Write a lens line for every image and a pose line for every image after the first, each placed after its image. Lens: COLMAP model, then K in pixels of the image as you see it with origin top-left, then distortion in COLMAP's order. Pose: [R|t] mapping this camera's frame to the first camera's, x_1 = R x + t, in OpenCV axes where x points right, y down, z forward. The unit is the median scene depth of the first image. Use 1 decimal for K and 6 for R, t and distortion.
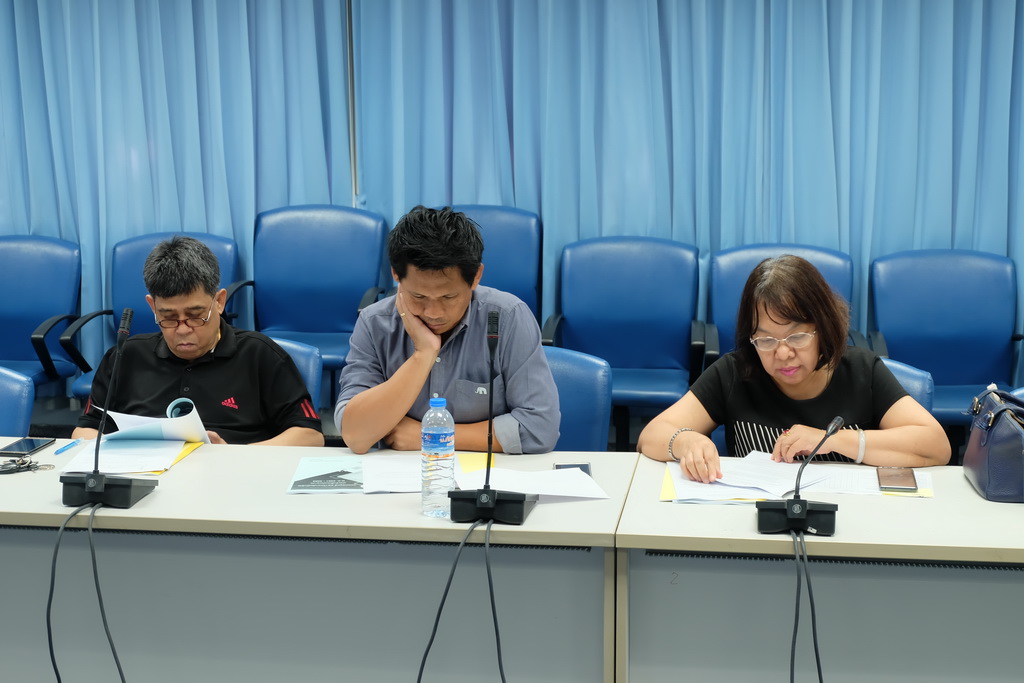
lens RADIAL K [[1657.3, 0, 520.2], [0, 1657.3, 336.5], [0, 0, 1]] dist [-0.037245, 0.000000]
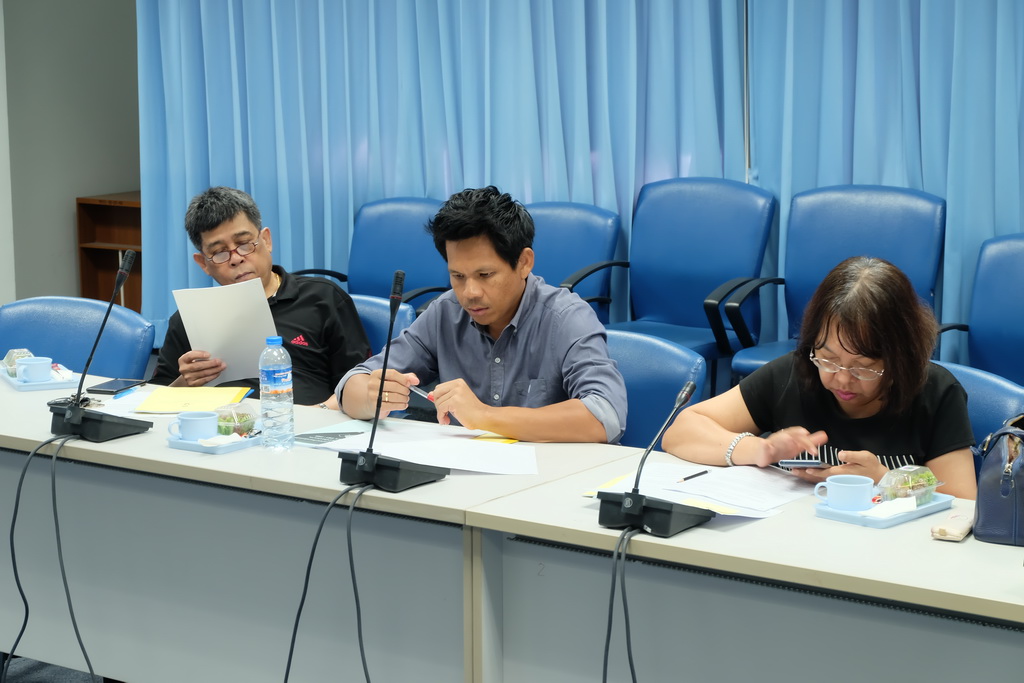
lens RADIAL K [[2156.8, 0, 510.4], [0, 2156.8, 348.3], [0, 0, 1]] dist [0.123913, 0.000000]
pose [[0.893640, 0.077439, -0.442053, 0.640526], [-0.081291, 0.996638, 0.010258, 0.012288], [0.441361, 0.026768, 0.896930, -0.102184]]
